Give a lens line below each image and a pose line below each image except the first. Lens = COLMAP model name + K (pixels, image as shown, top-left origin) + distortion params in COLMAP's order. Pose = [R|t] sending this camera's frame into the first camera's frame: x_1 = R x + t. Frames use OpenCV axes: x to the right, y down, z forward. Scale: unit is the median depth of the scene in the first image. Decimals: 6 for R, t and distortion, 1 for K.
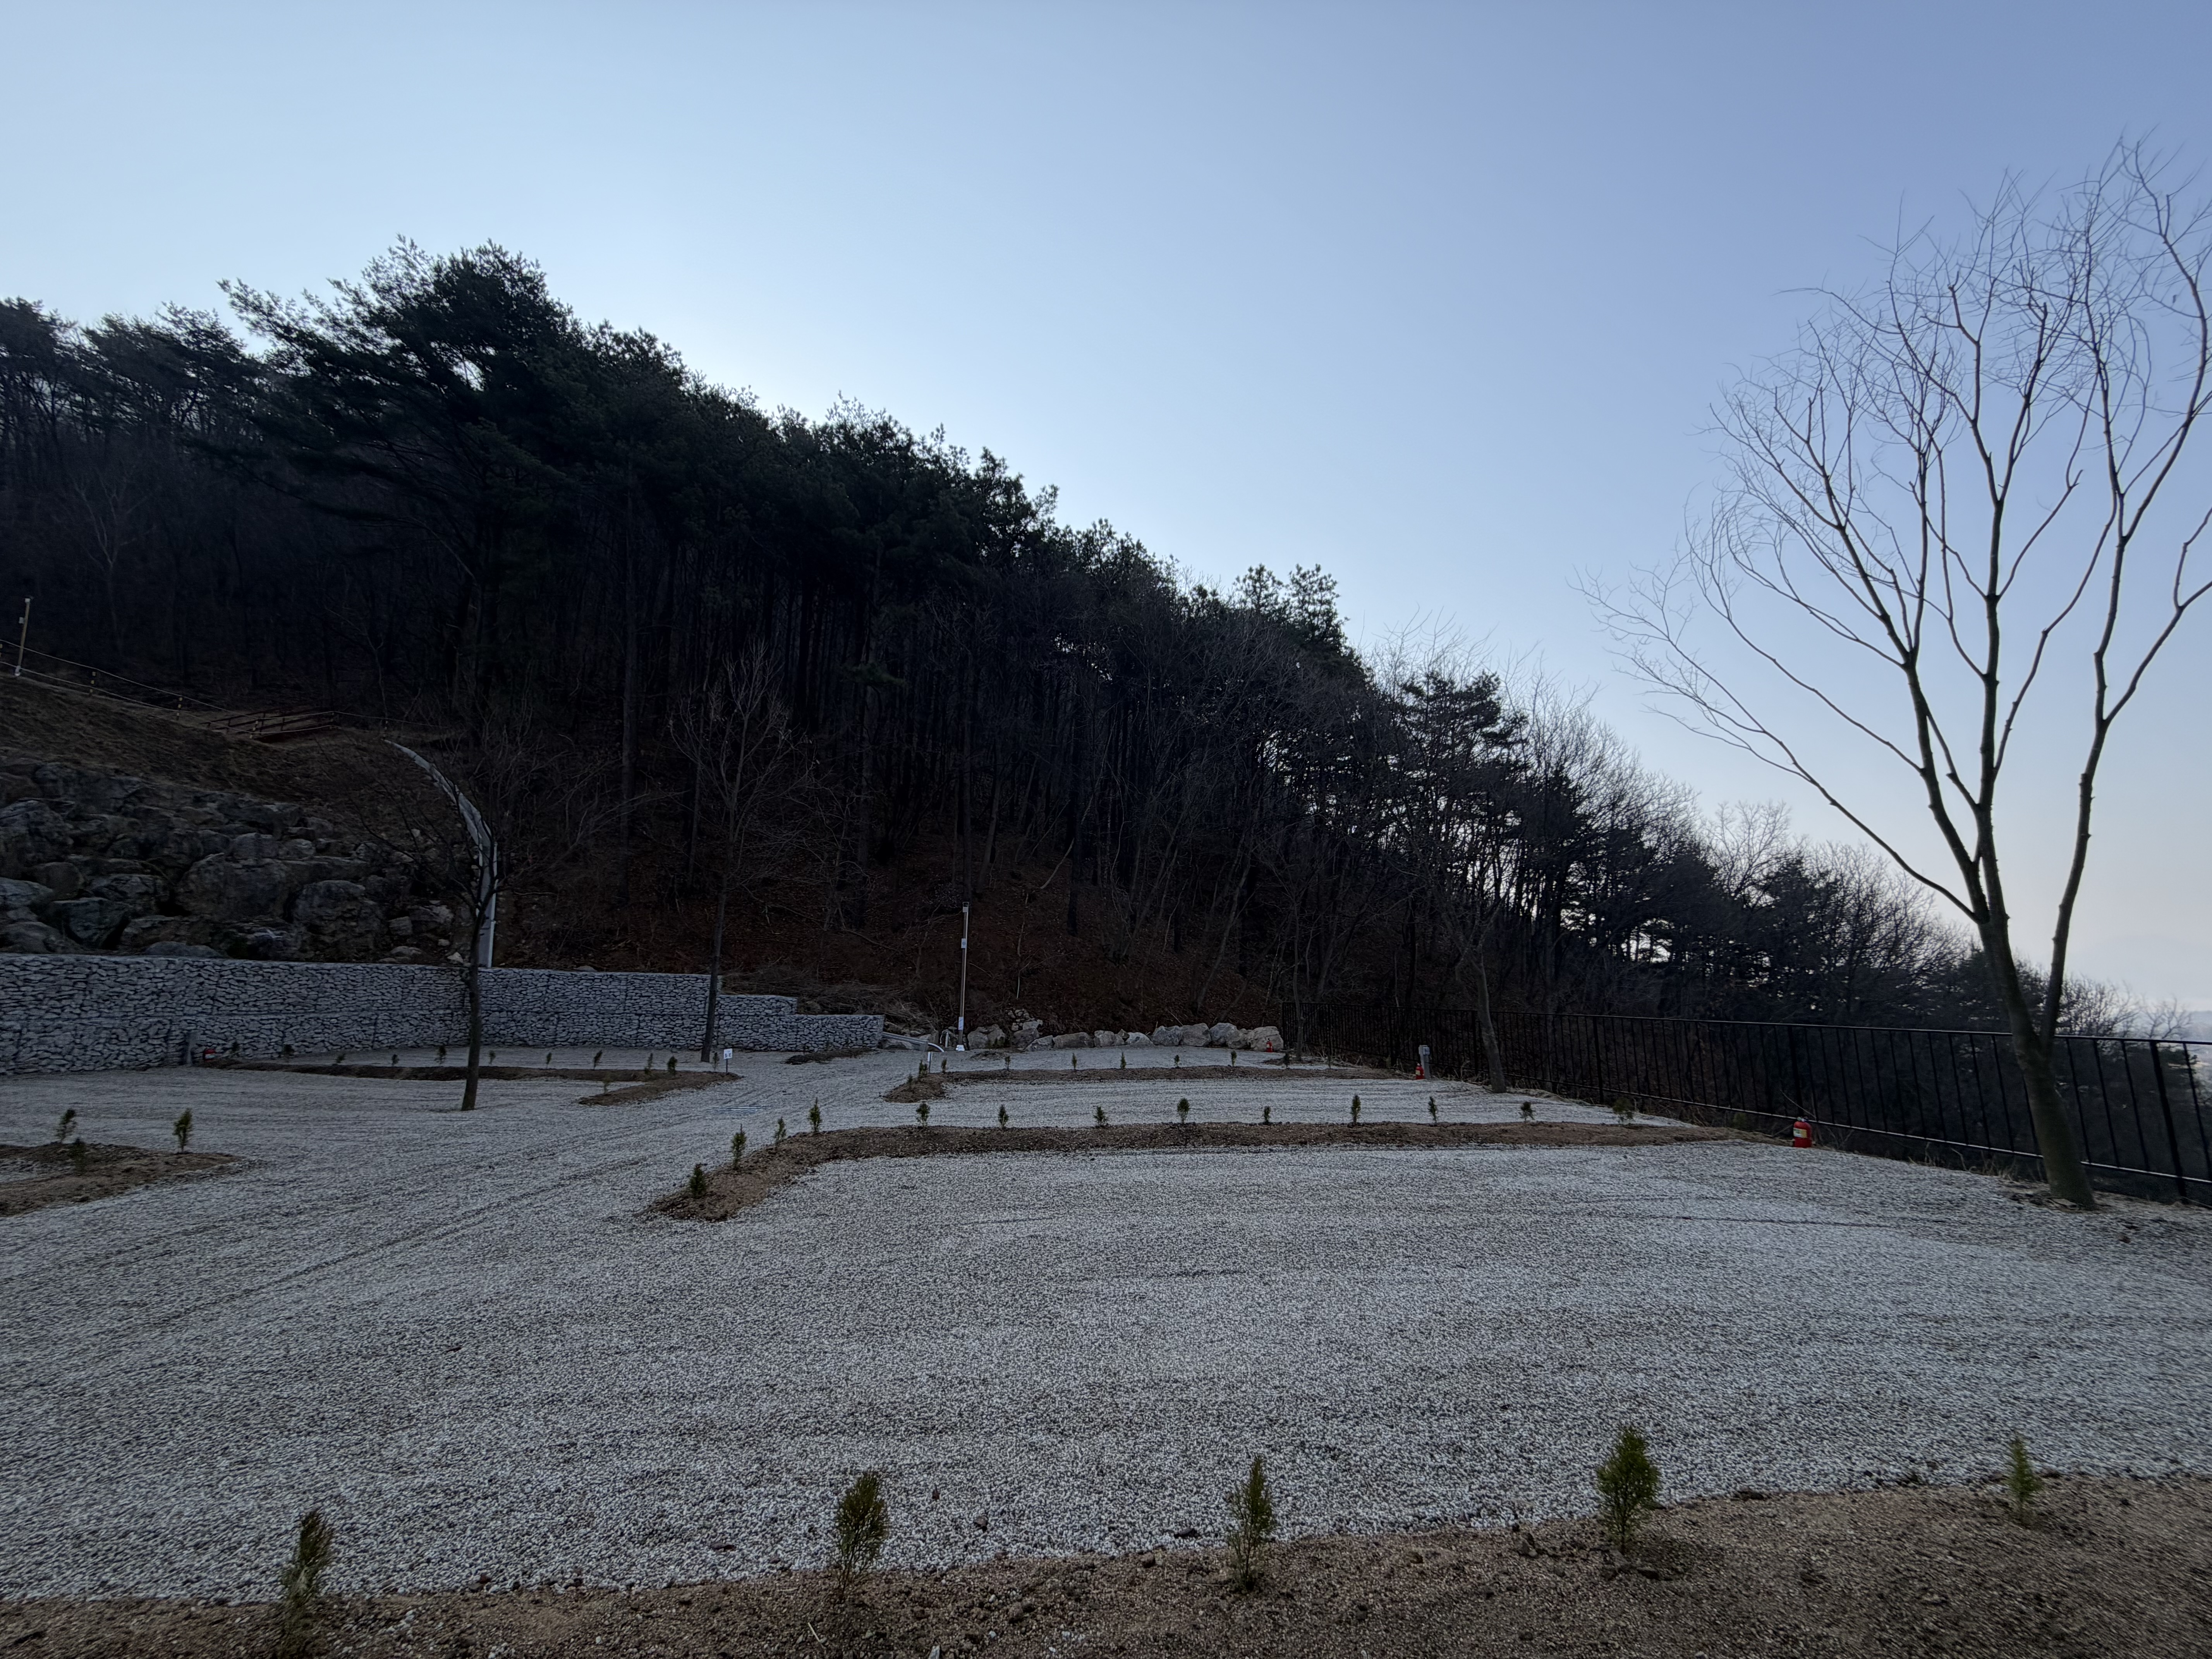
lens RADIAL K [[881.1, 0, 1099.8], [0, 881.1, 833.9], [0, 0, 1]] dist [0.001852, -0.000113]
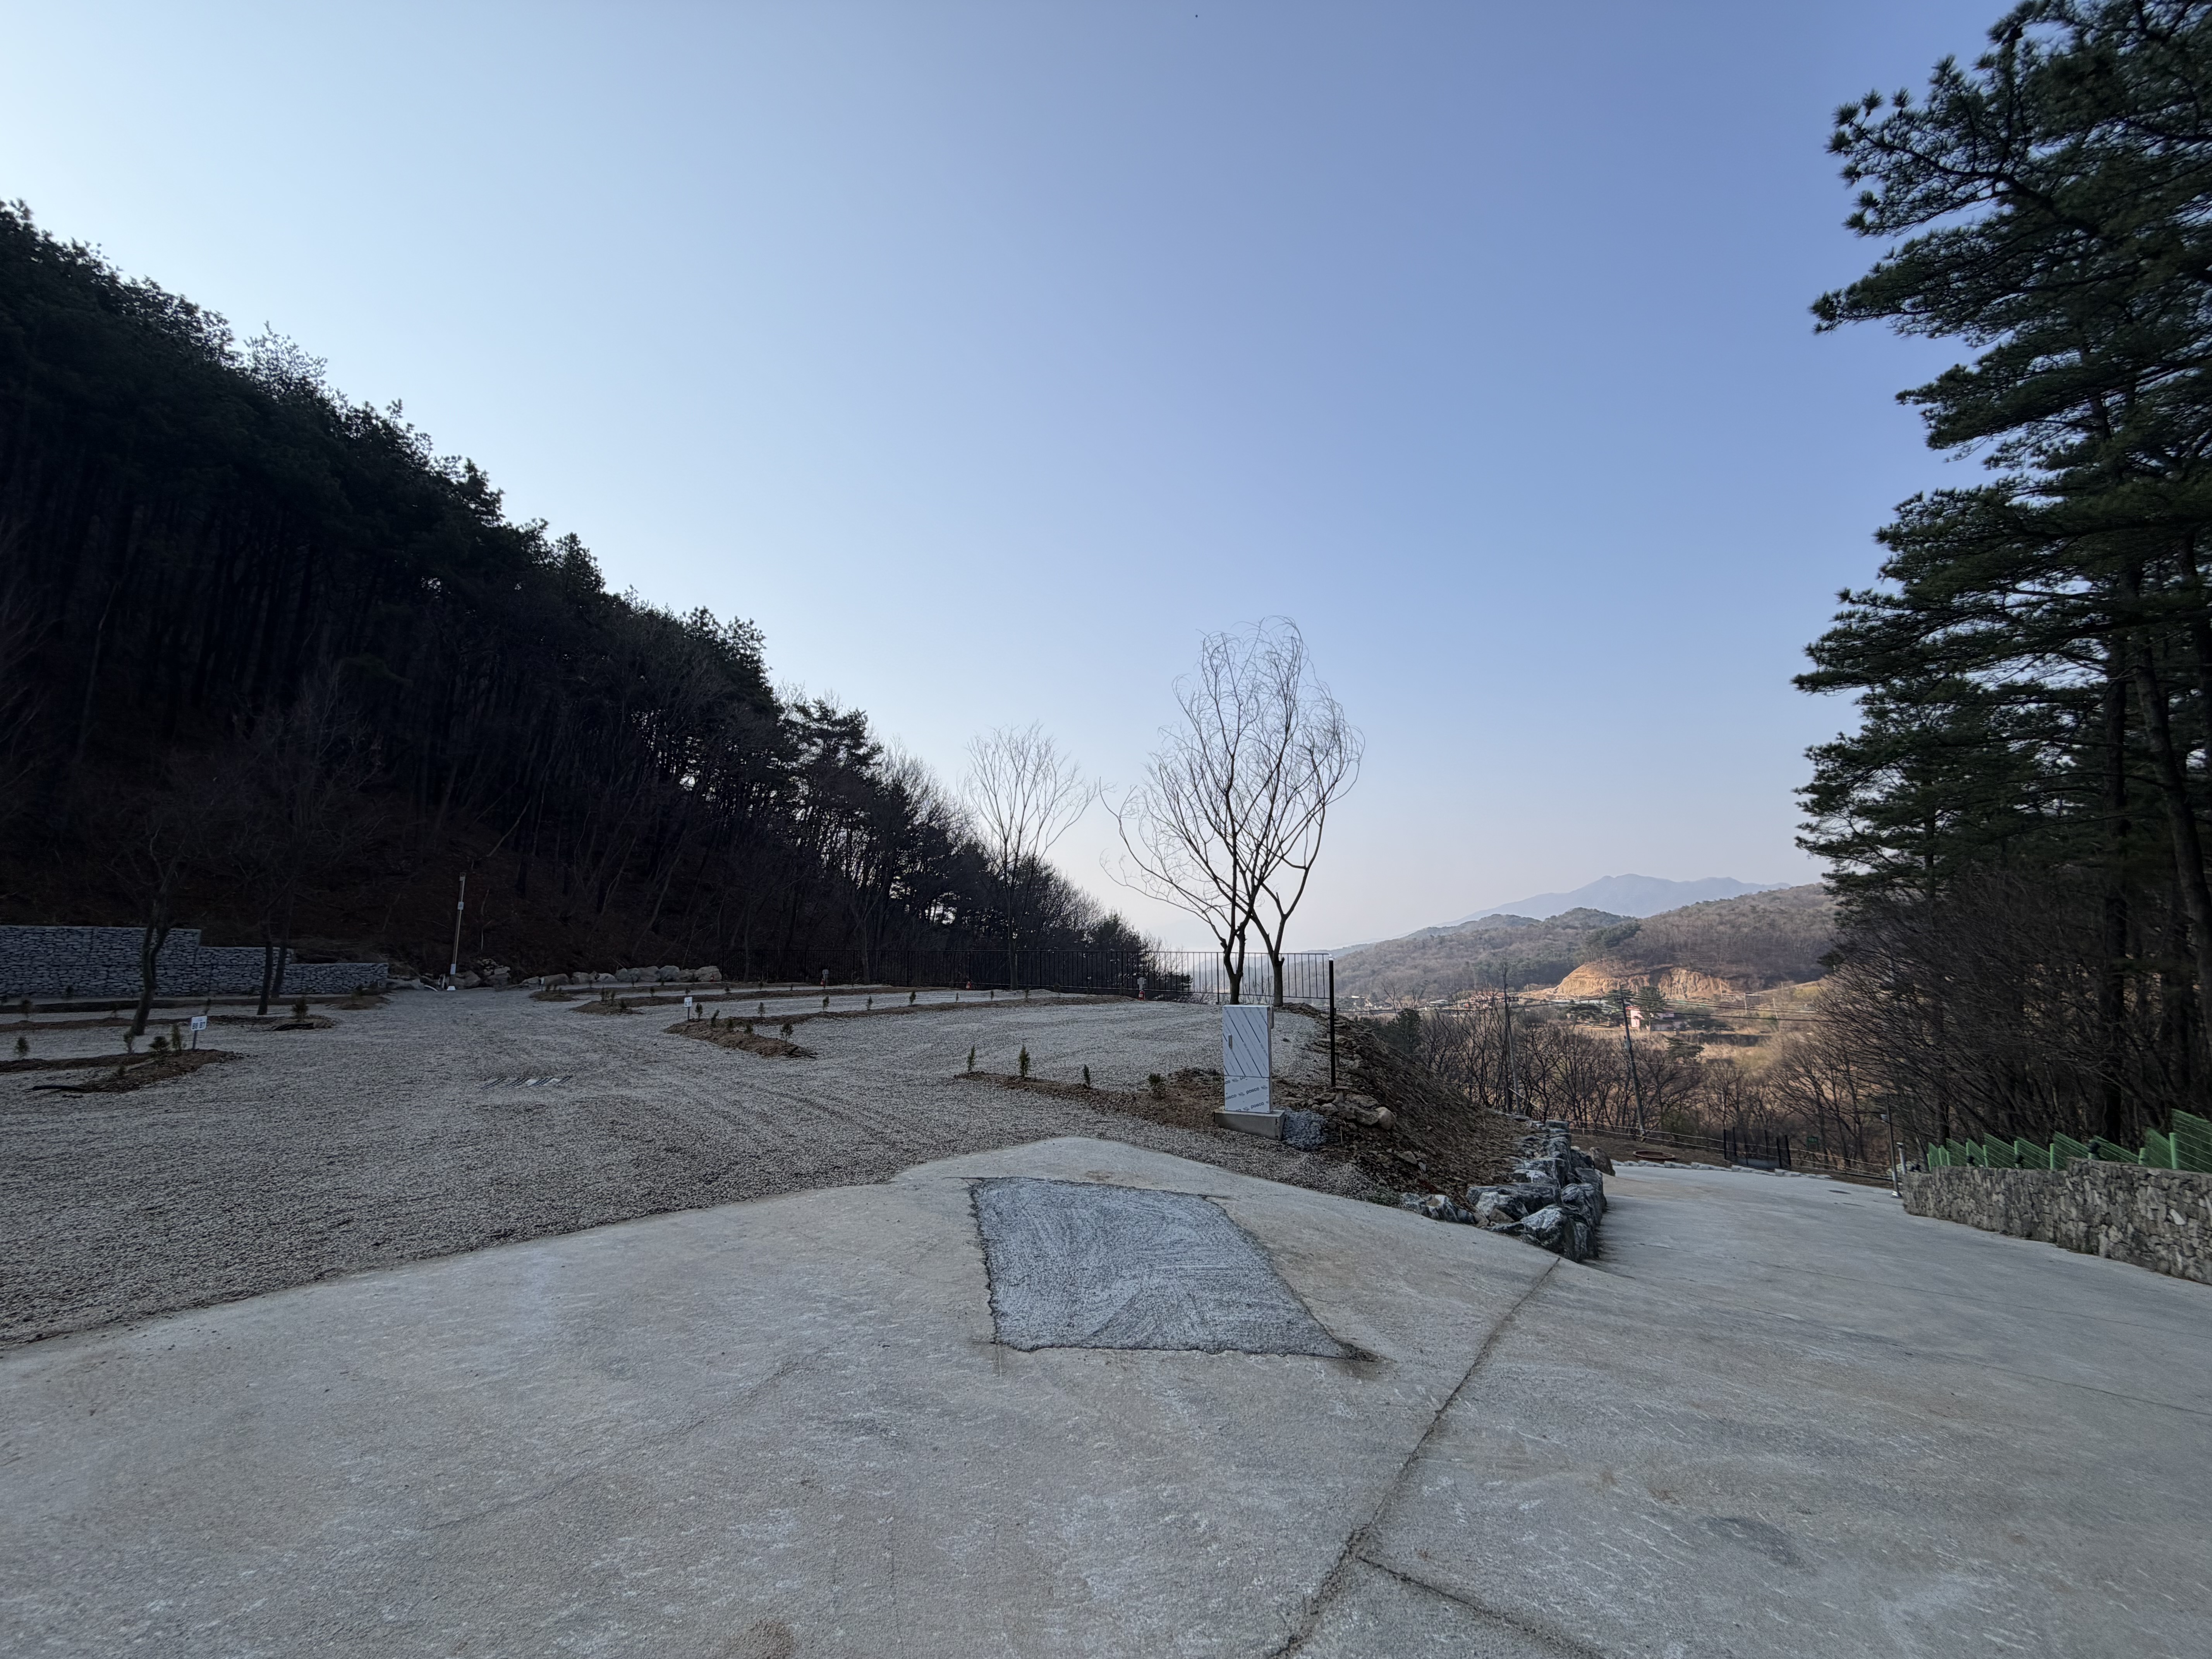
lens RADIAL K [[881.1, 0, 1099.8], [0, 881.1, 833.9], [0, 0, 1]] dist [0.001852, -0.000113]
pose [[0.749307, 0.078996, 0.657494, -0.173663], [-0.112139, 0.993657, 0.008413, -0.050991], [-0.652659, -0.080035, 0.753413, -0.300374]]
